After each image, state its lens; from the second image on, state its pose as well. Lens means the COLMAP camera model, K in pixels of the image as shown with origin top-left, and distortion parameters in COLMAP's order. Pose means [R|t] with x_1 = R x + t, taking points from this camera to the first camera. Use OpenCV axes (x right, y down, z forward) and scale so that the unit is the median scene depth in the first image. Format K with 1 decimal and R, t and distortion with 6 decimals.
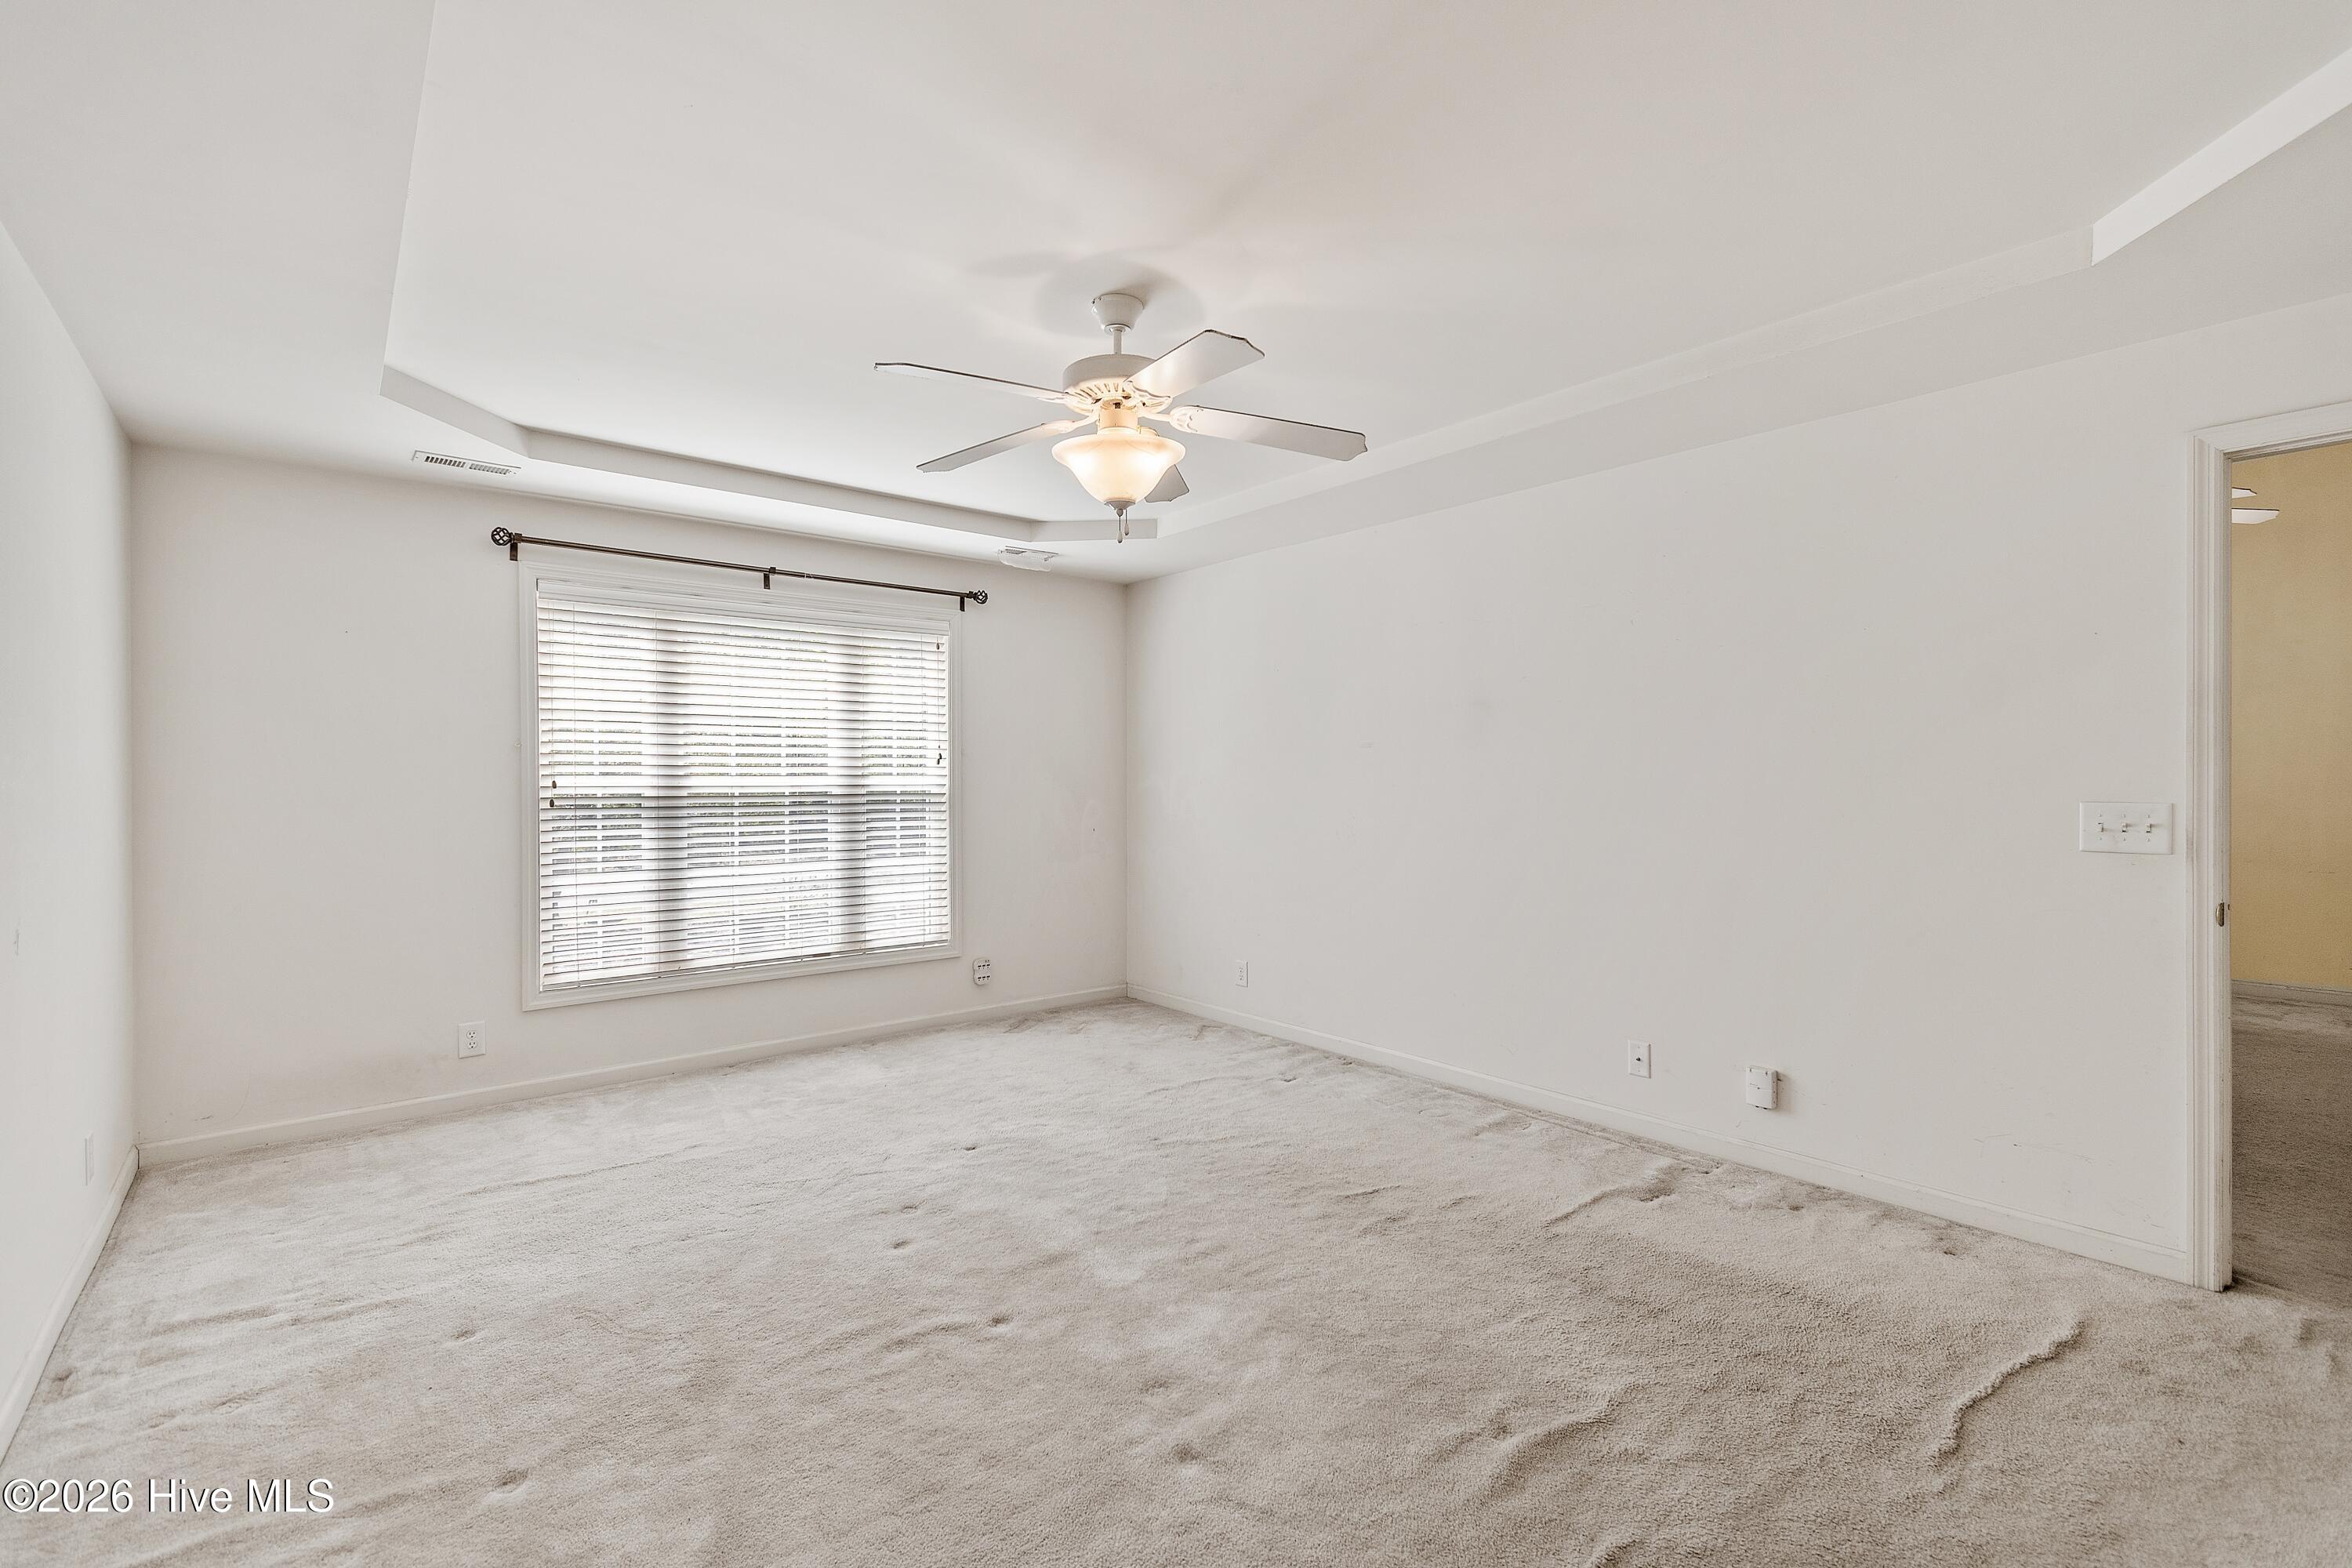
lens RADIAL K [[1040.4, 0, 1156.5], [0, 1040.4, 785.5], [0, 0, 1]] dist [0.012627, -0.000325]
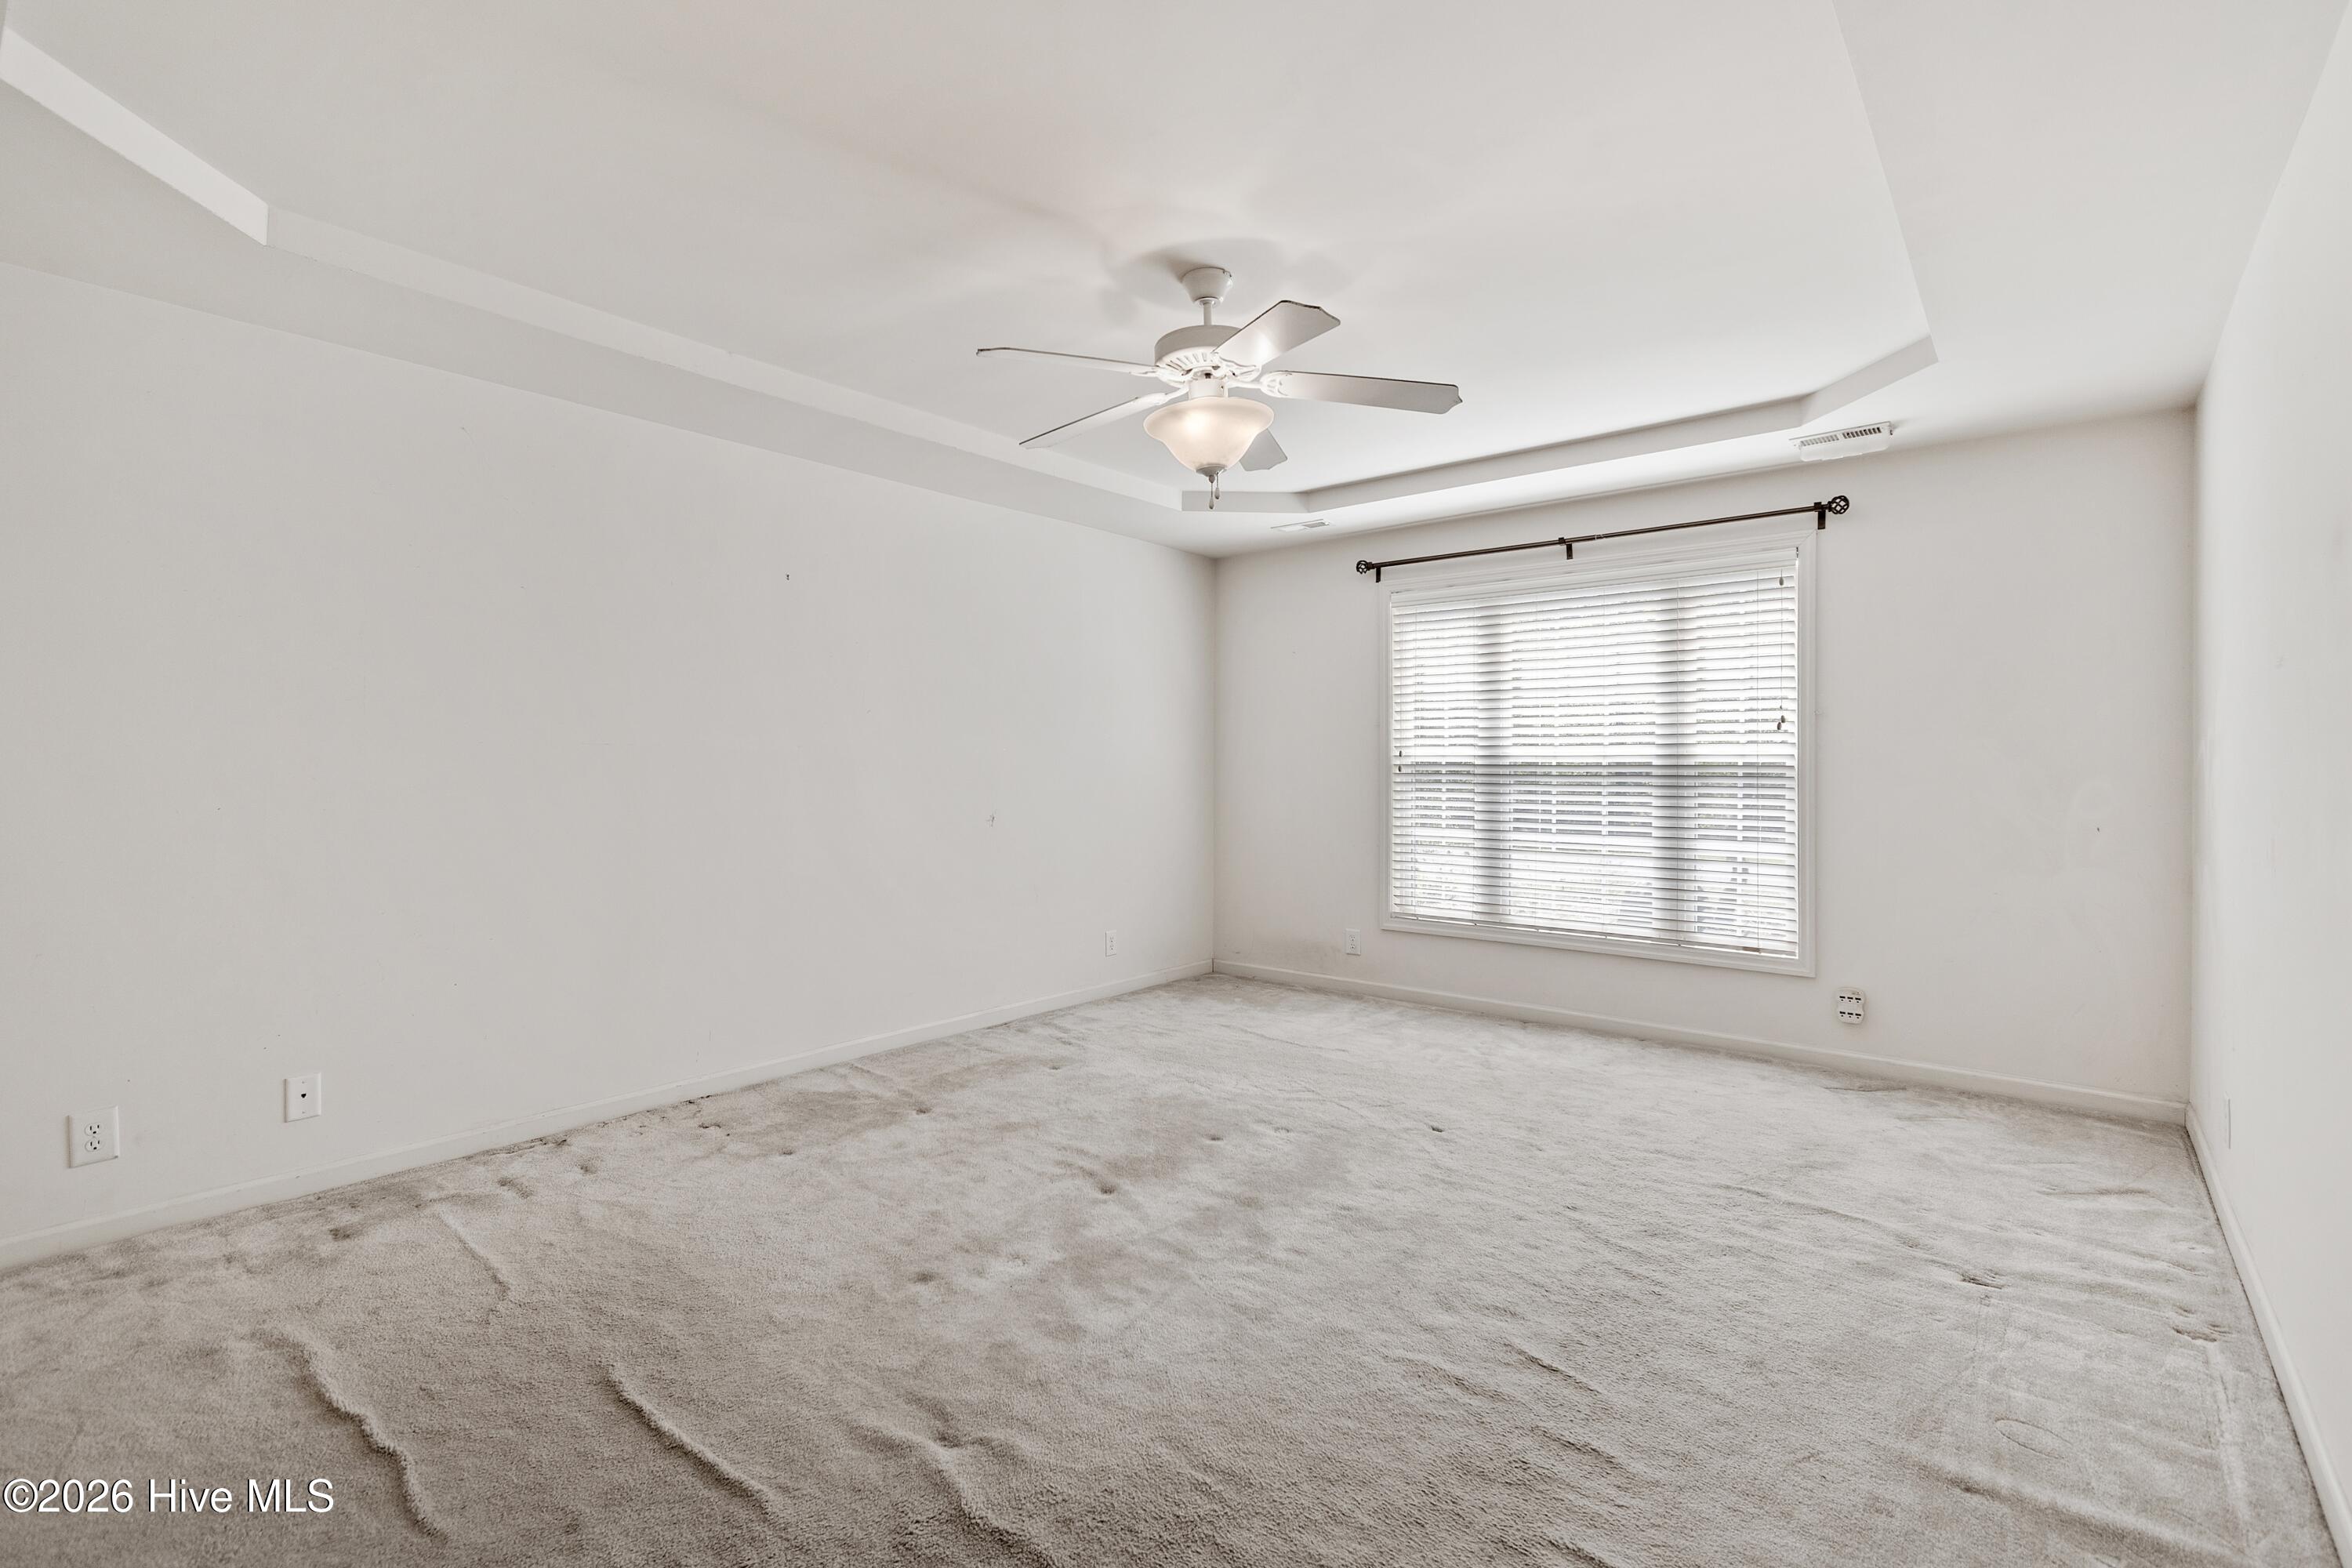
lens RADIAL K [[1040.4, 0, 1156.5], [0, 1040.4, 785.5], [0, 0, 1]] dist [0.012627, -0.000325]
pose [[0.204557, 0.033389, -0.978285, 0.539550], [-0.001953, 0.999430, 0.033702, -0.004446], [0.978853, -0.004983, 0.204506, 0.414245]]
